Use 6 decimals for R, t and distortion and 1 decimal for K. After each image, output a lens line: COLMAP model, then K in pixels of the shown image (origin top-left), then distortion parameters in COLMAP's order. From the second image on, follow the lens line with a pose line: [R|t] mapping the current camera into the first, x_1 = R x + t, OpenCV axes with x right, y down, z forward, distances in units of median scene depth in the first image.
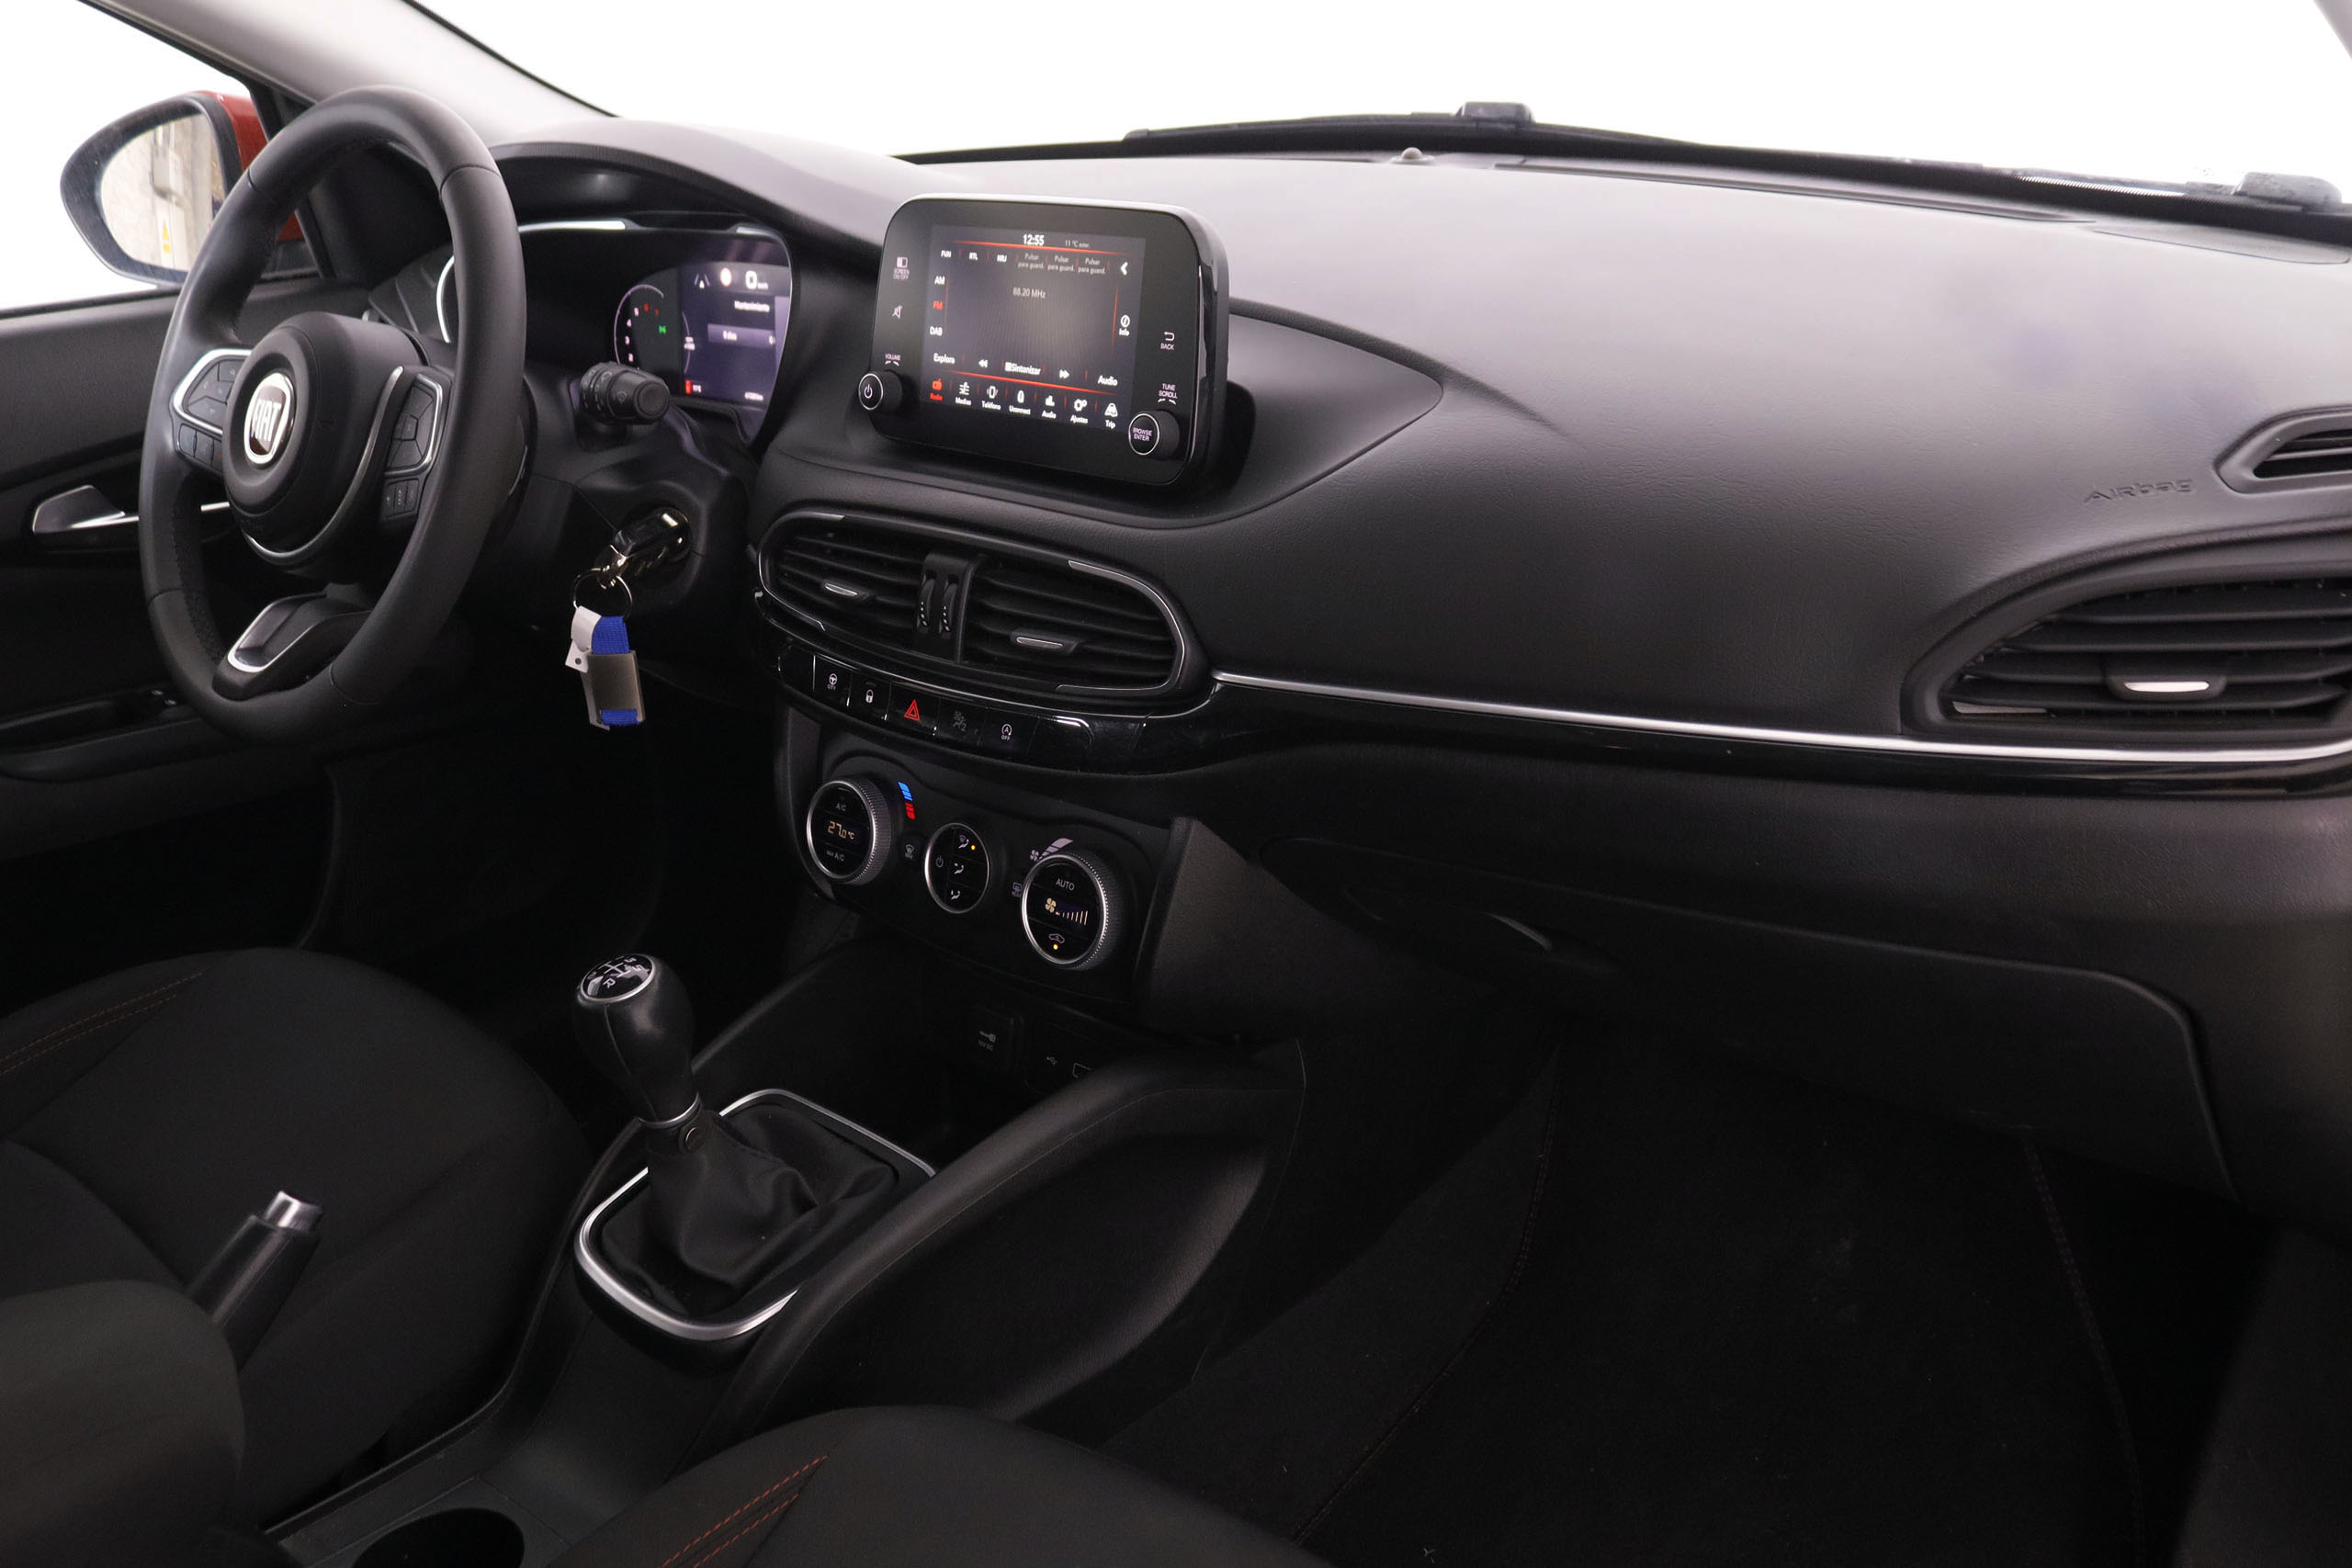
lens RADIAL K [[1925.9, 0, 1176.0], [0, 1925.9, 784.0], [0, 0, 1]] dist [-0.171116, 0.129951]
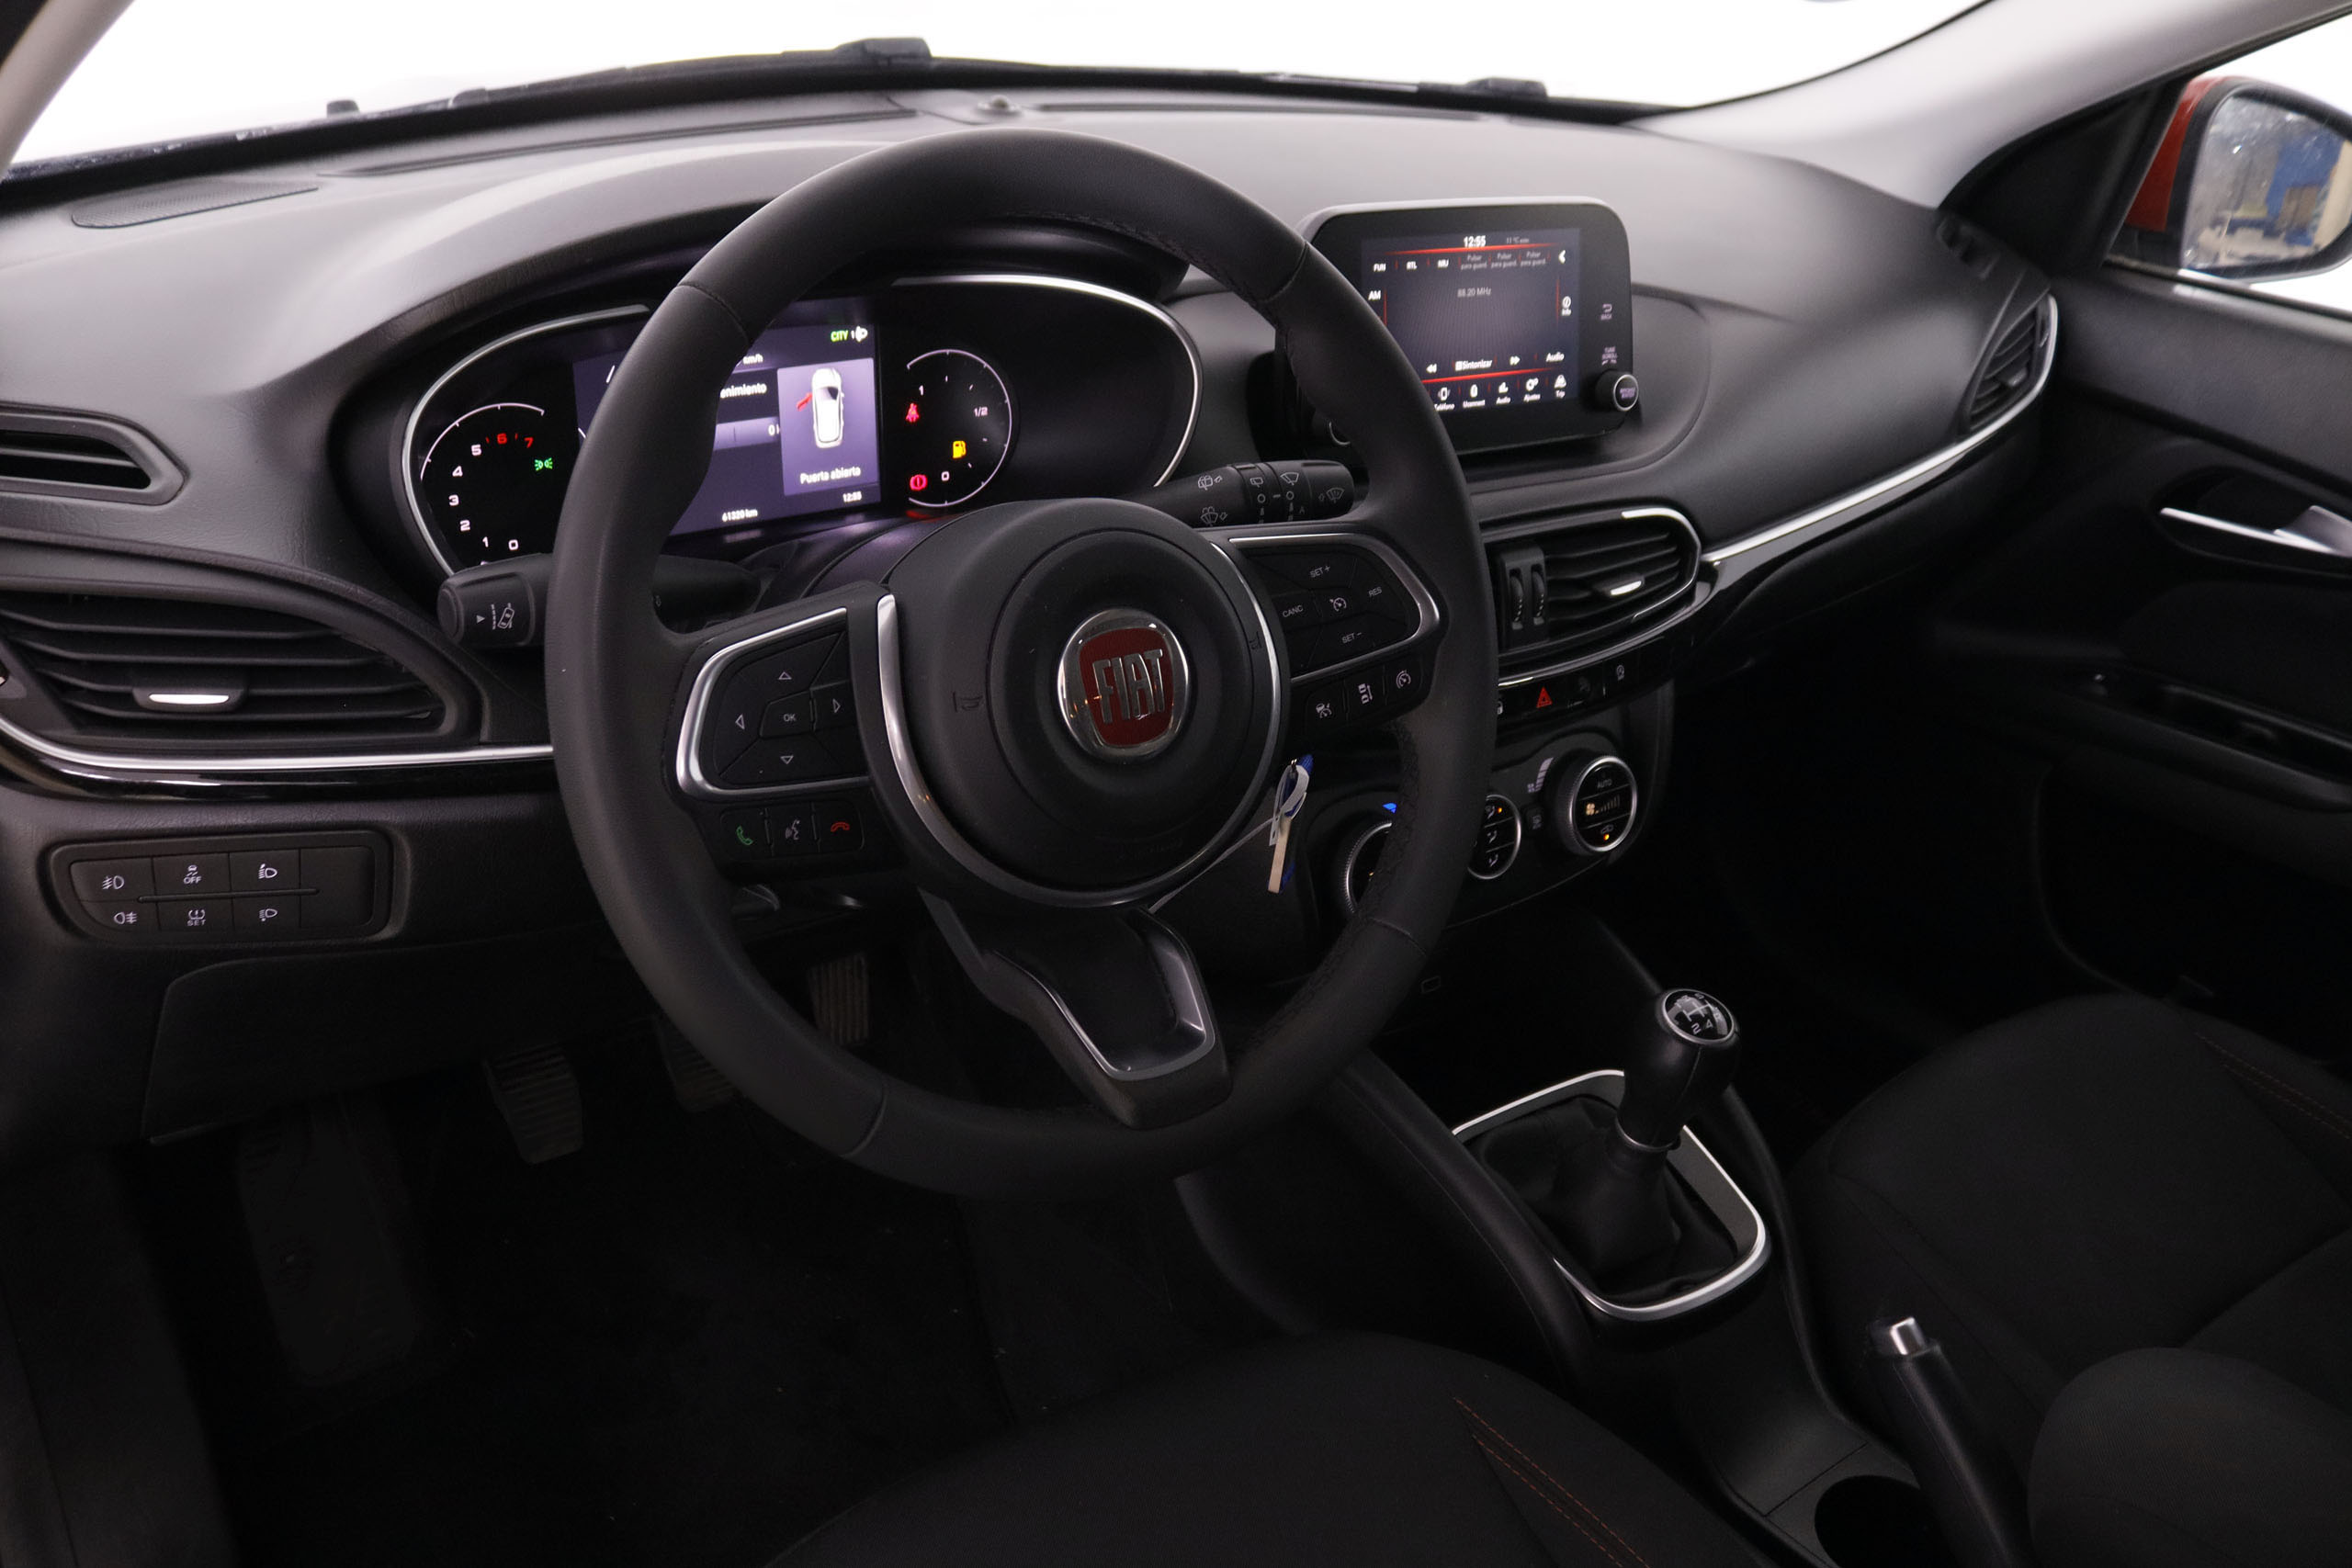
lens RADIAL K [[1925.9, 0, 1176.0], [0, 1925.9, 784.0], [0, 0, 1]] dist [-0.171116, 0.129951]
pose [[0.259013, -0.398406, 0.879878, -1.150482], [0.293975, 0.900264, 0.321098, -0.398532], [-0.920049, 0.175494, 0.350302, 0.831943]]
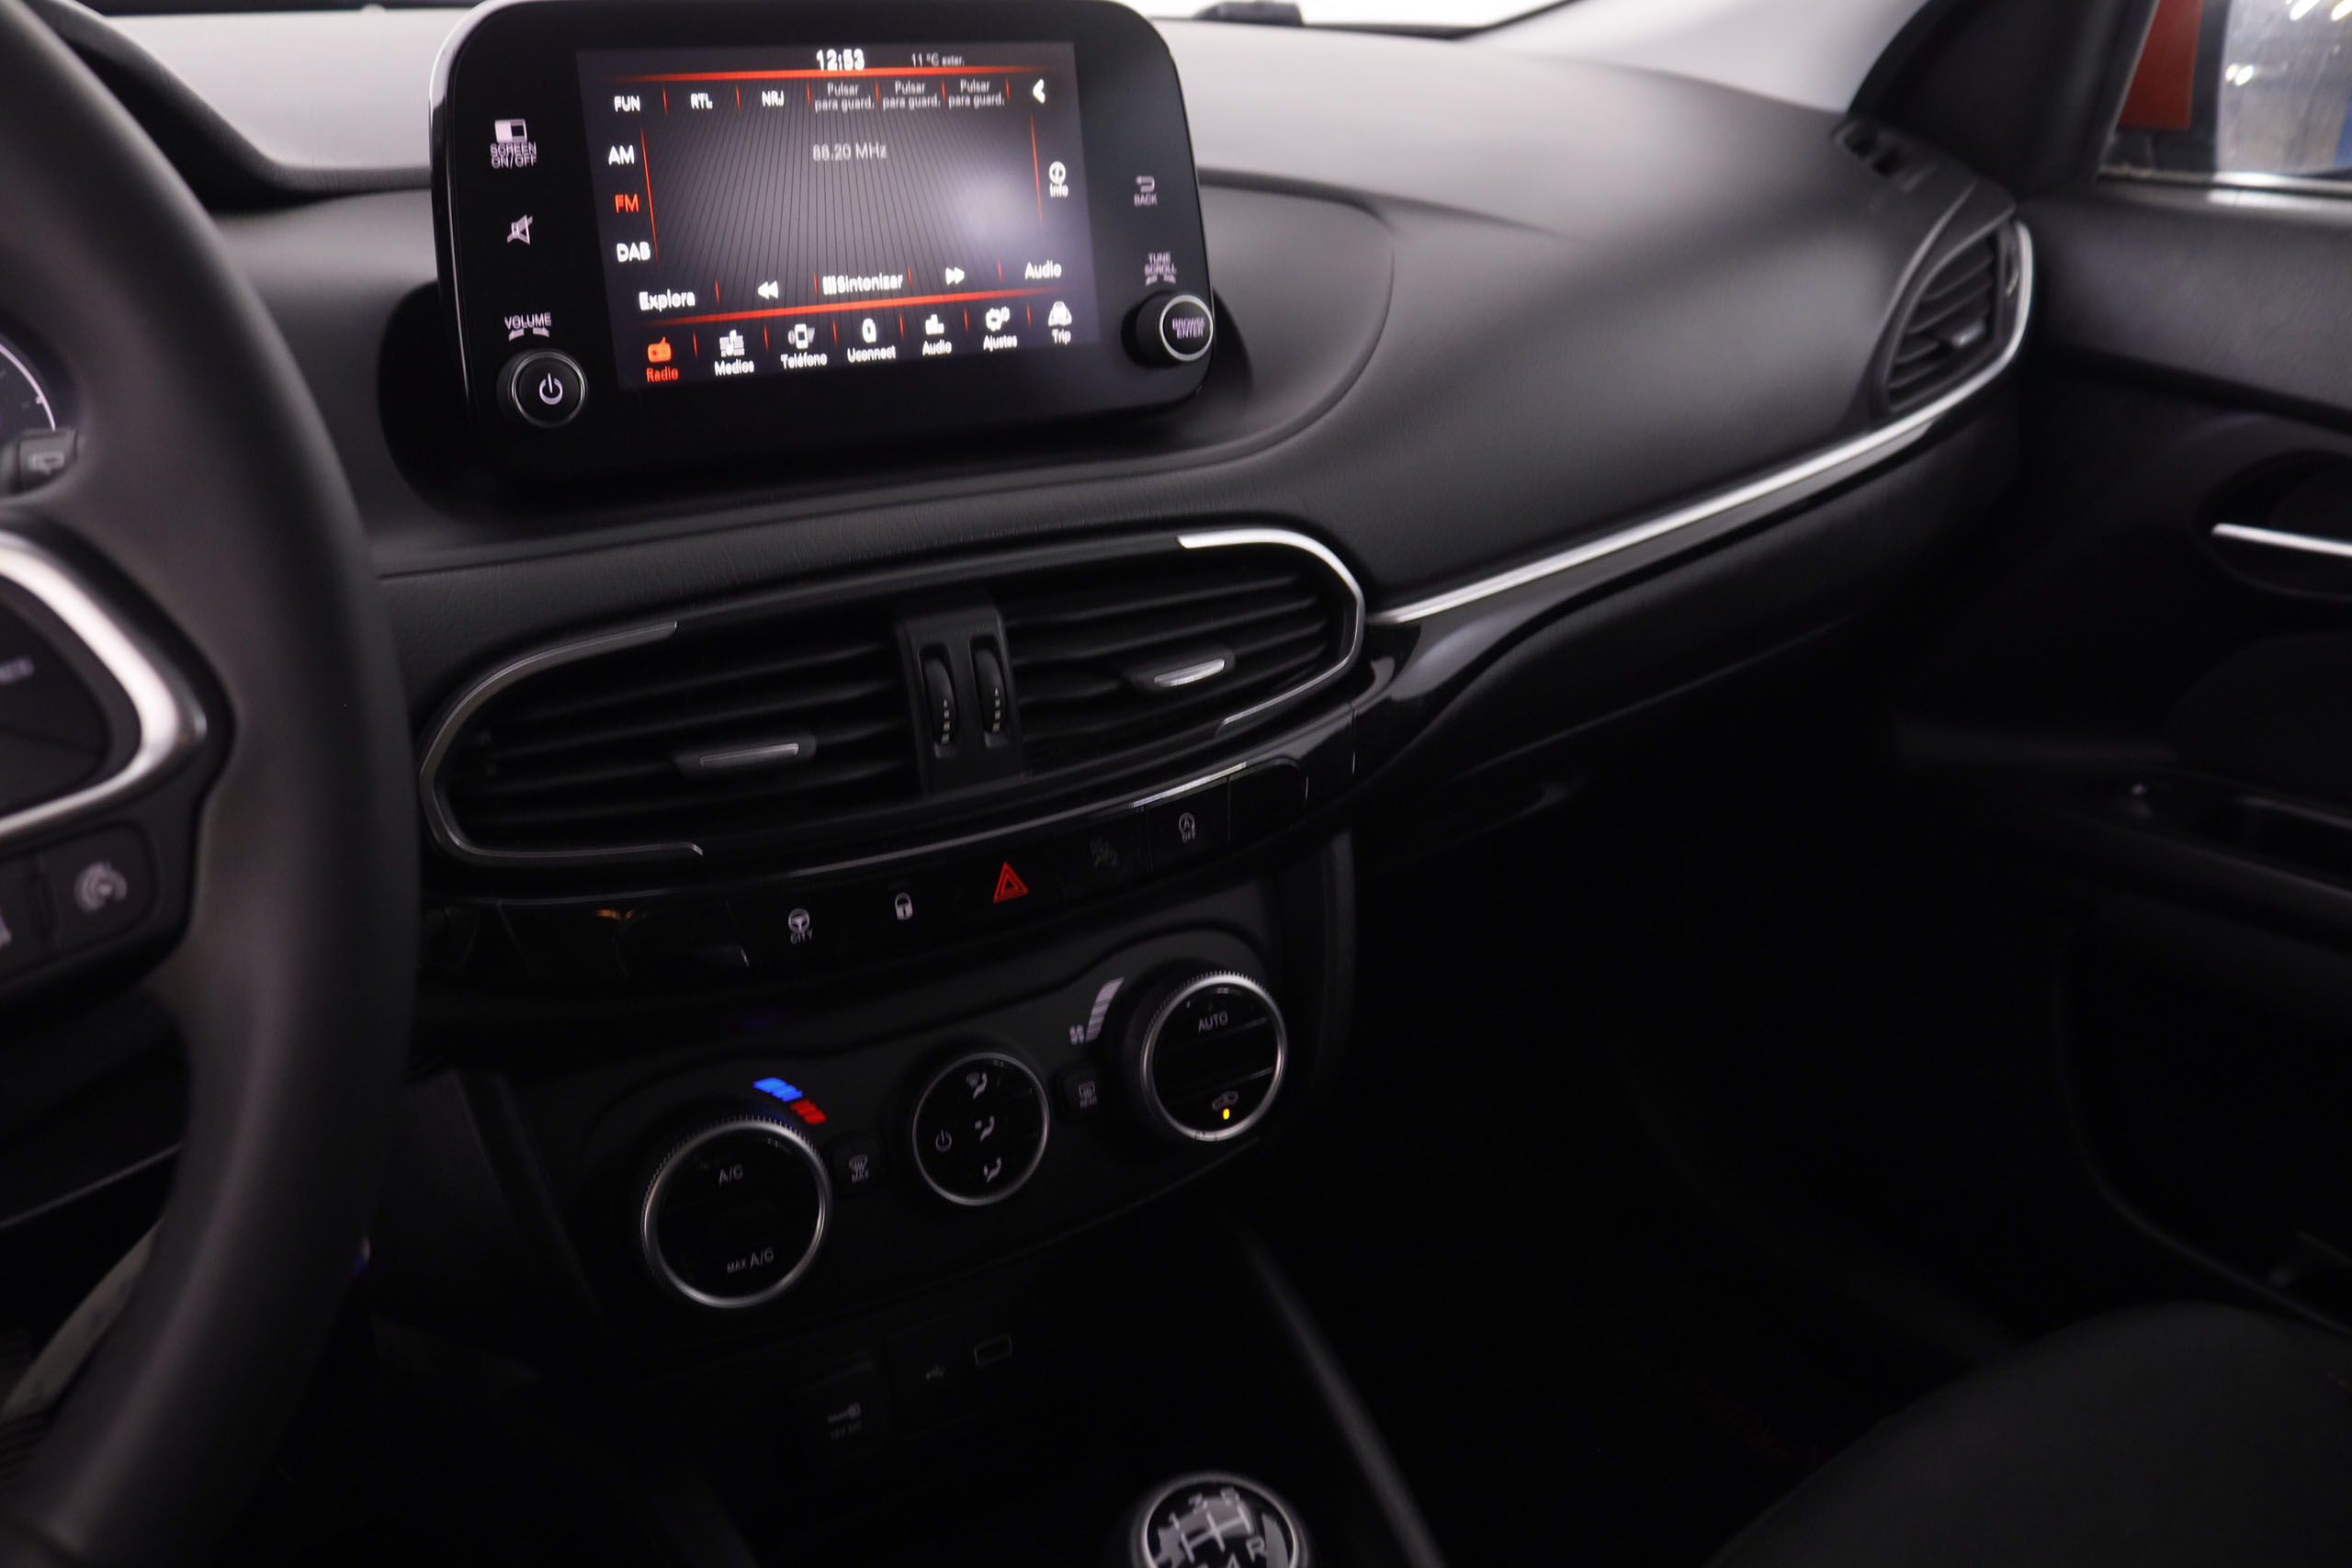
lens RADIAL K [[1925.9, 0, 1176.0], [0, 1925.9, 784.0], [0, 0, 1]] dist [-0.171116, 0.129951]
pose [[0.289108, -0.339249, 0.895168, -0.629296], [0.343033, 0.909717, 0.233974, -0.182794], [-0.893725, 0.239429, 0.379380, 0.738755]]
